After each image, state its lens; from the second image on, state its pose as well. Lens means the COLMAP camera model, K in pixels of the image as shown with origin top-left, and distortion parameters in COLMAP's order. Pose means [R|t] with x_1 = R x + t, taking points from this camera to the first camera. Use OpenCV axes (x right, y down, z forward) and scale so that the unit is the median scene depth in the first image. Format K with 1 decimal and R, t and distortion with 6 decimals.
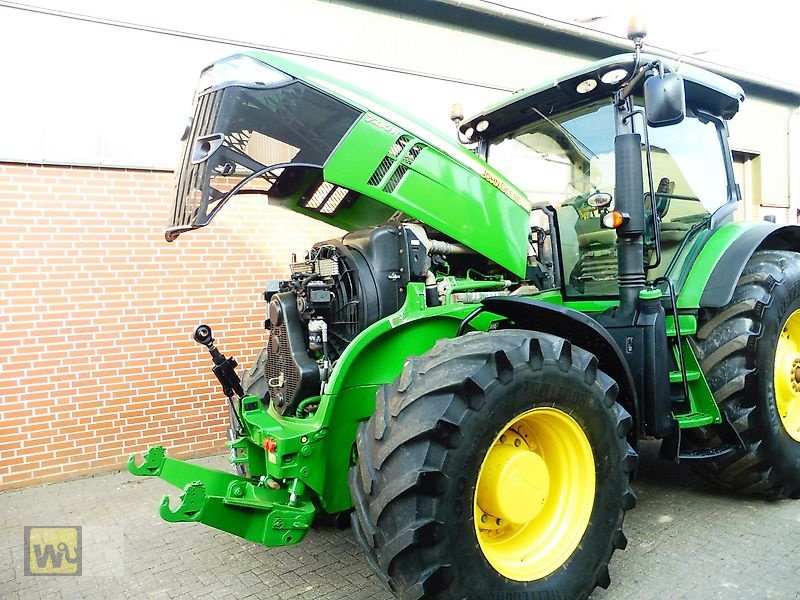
lens RADIAL K [[572.5, 0, 402.0], [0, 572.5, 299.8], [0, 0, 1]] dist [-0.052108, 0.020484]
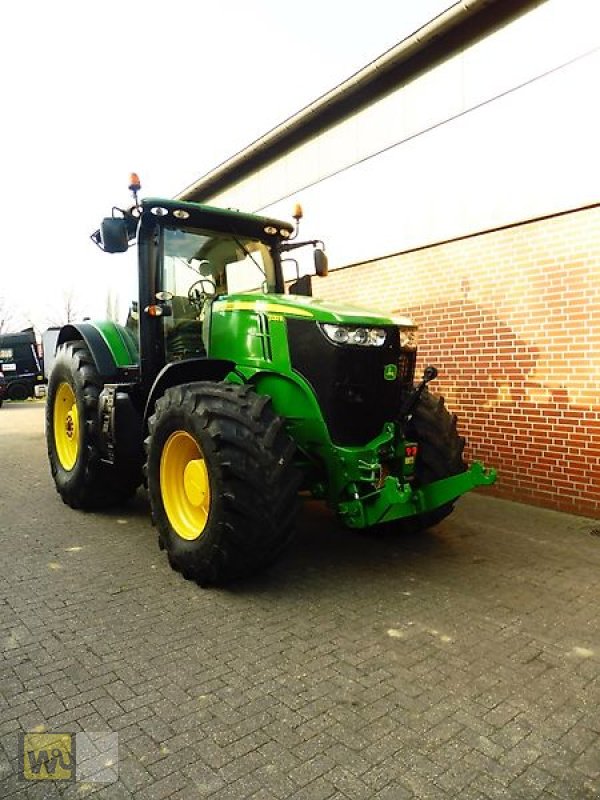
lens RADIAL K [[572.5, 0, 294.3], [0, 572.5, 404.4], [0, 0, 1]] dist [-0.052108, 0.020484]
pose [[0.054037, 0.118365, -0.991499, 1.940538], [-0.004510, 0.992968, 0.118295, -0.092418], [0.998529, -0.001920, 0.054191, 1.380649]]
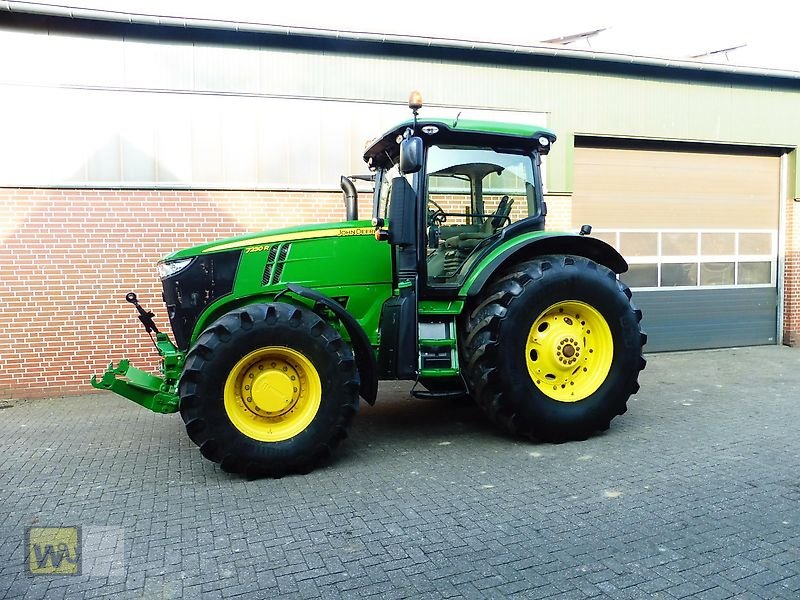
lens RADIAL K [[572.5, 0, 403.6], [0, 572.5, 301.6], [0, 0, 1]] dist [-0.052108, 0.020484]
pose [[0.961621, 0.042900, -0.271006, 0.746373], [-0.033058, 0.998621, 0.040777, -0.023820], [0.272382, -0.030253, 0.961713, -0.405495]]
